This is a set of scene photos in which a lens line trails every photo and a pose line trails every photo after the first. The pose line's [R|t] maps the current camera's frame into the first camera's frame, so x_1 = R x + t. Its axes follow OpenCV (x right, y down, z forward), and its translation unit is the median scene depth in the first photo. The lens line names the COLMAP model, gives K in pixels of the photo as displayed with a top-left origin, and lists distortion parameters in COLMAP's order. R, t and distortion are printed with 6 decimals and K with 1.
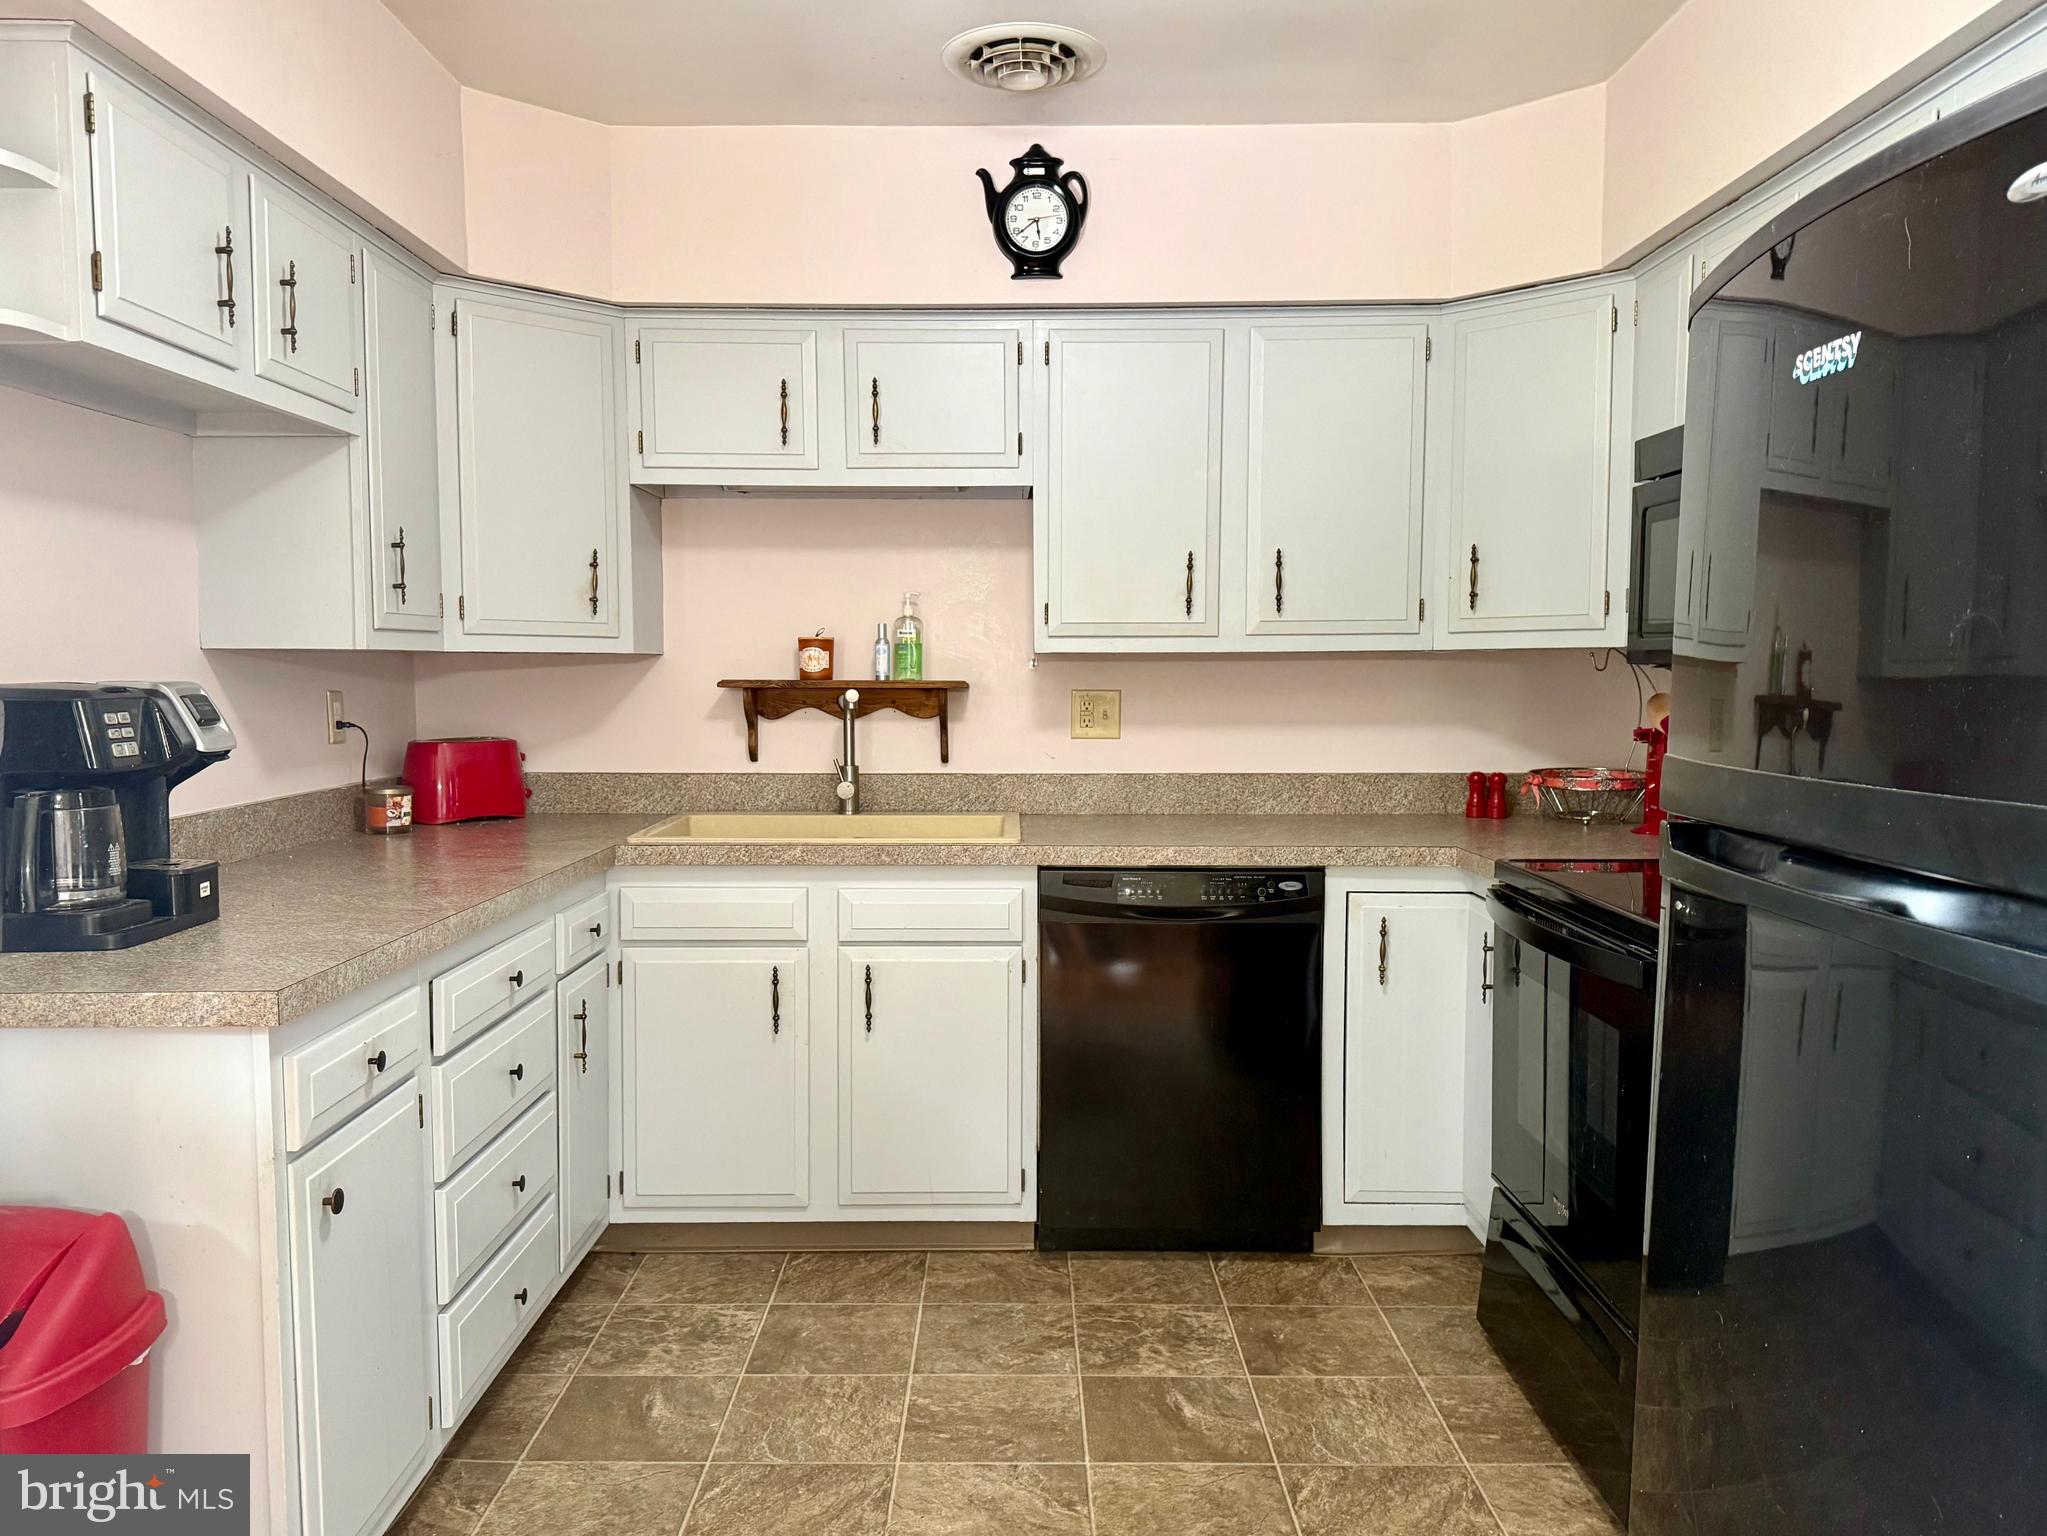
lens RADIAL K [[1537.7, 0, 1016.4], [0, 1537.7, 779.0], [0, 0, 1]] dist [0.060362, -0.064859]
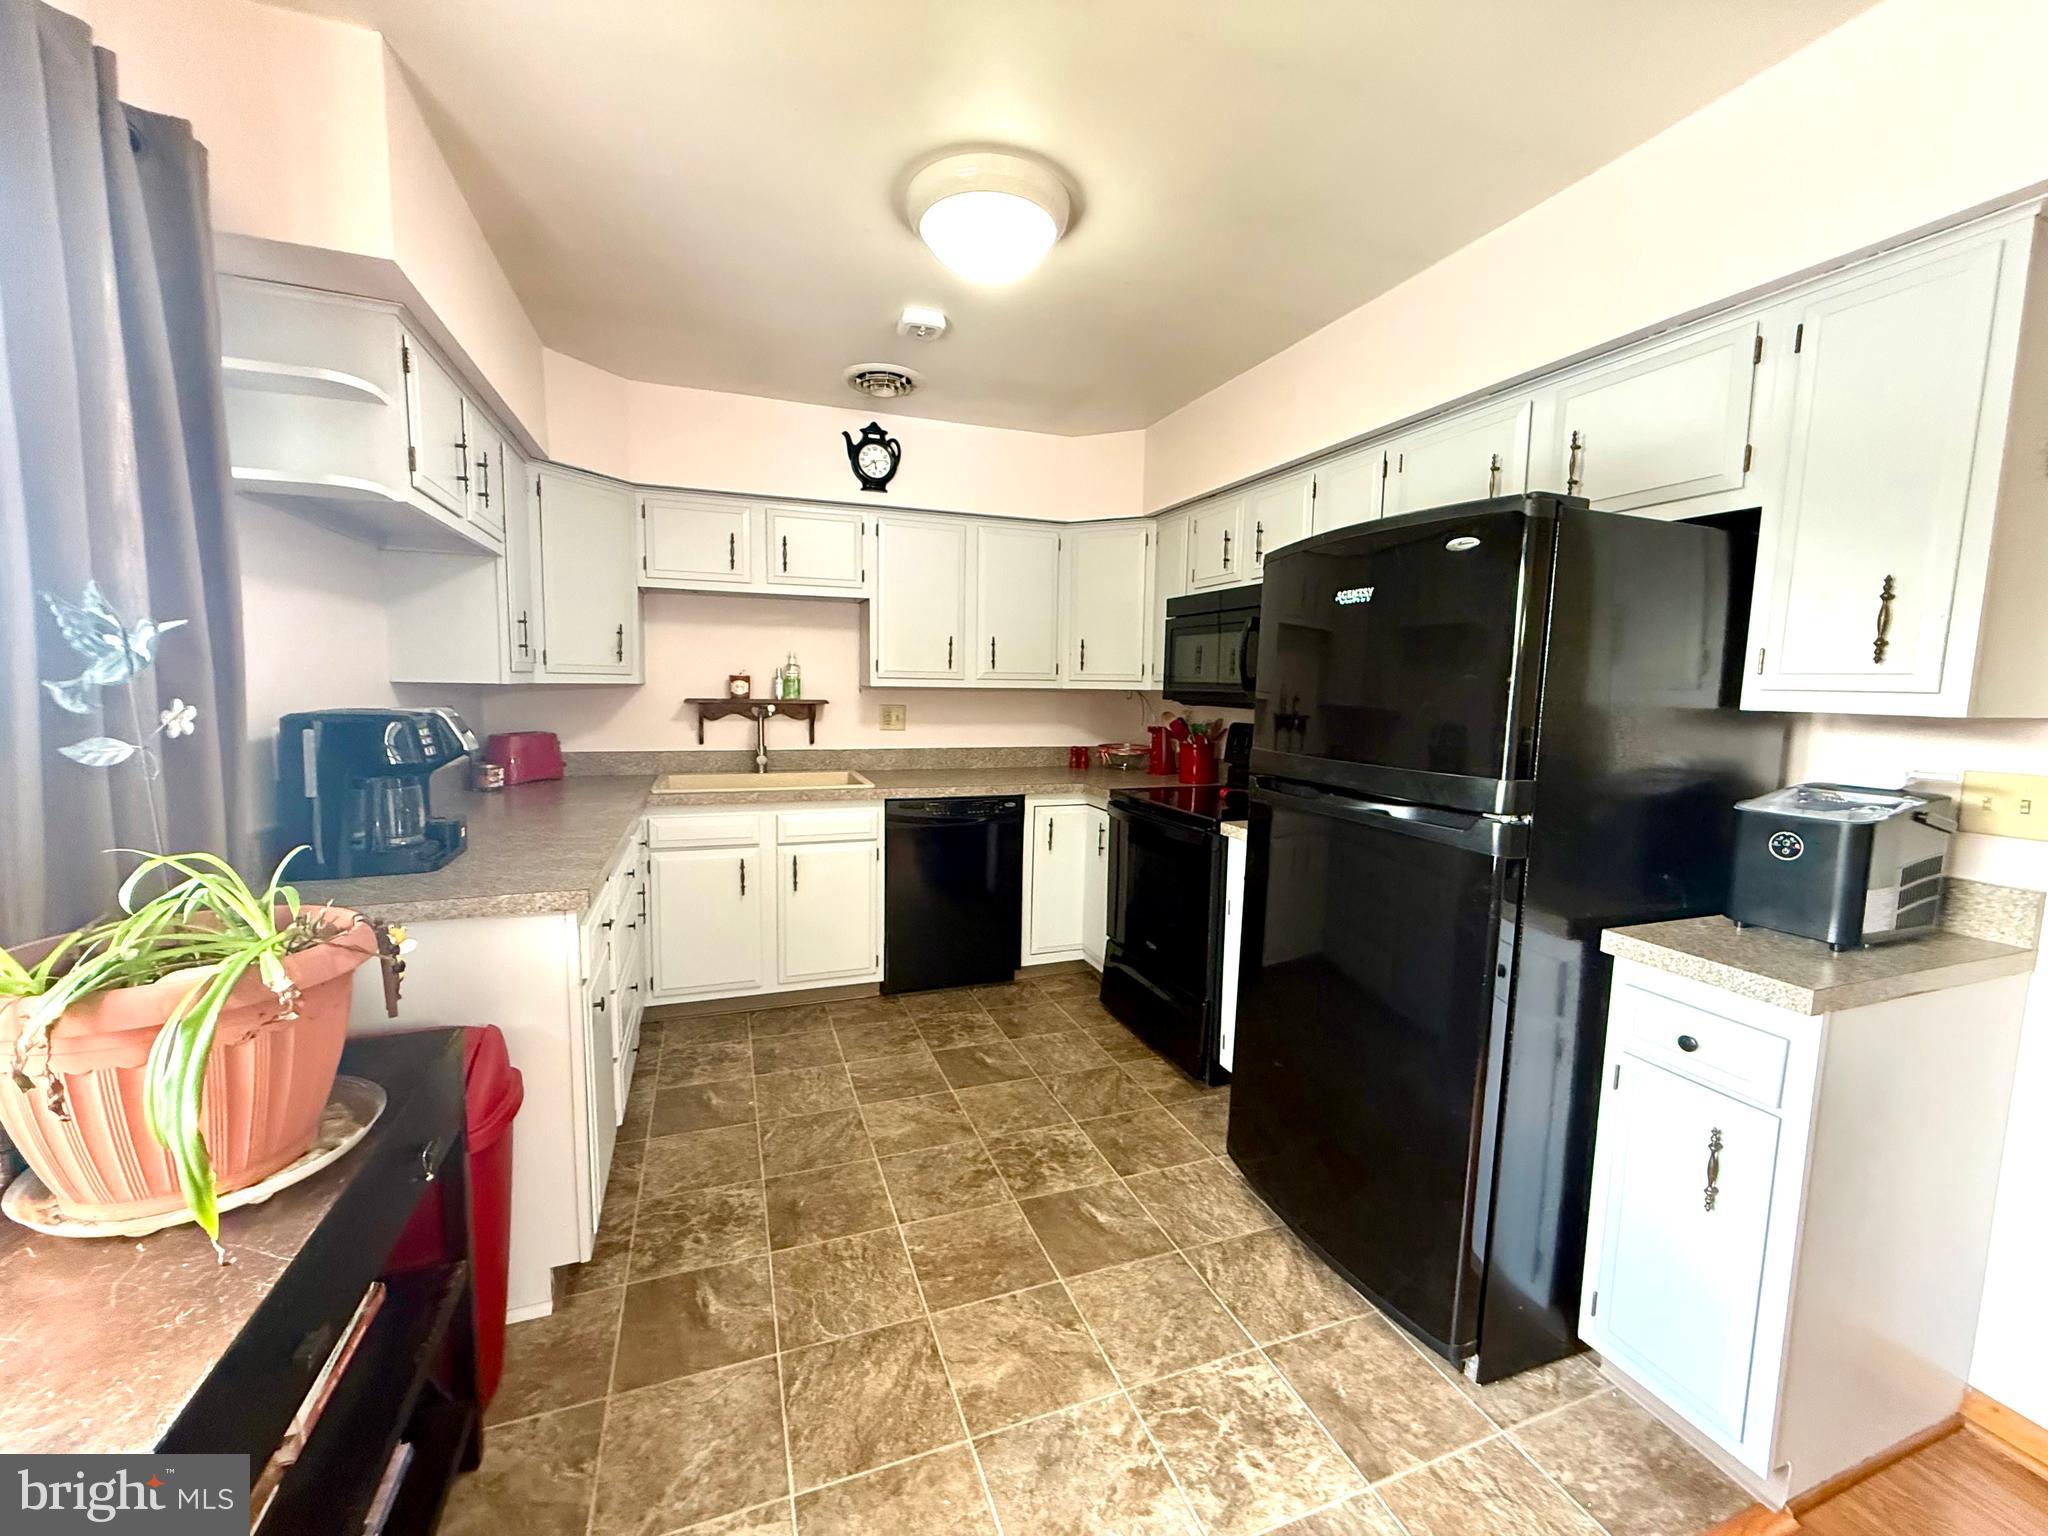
lens RADIAL K [[817.6, 0, 1028.0], [0, 817.6, 765.4], [0, 0, 1]] dist [-0.001665, 0.000957]
pose [[0.935763, -0.017994, 0.352169, -0.173533], [0.007420, 0.999481, 0.031351, -0.015763], [-0.352551, -0.026724, 0.935411, -0.022780]]
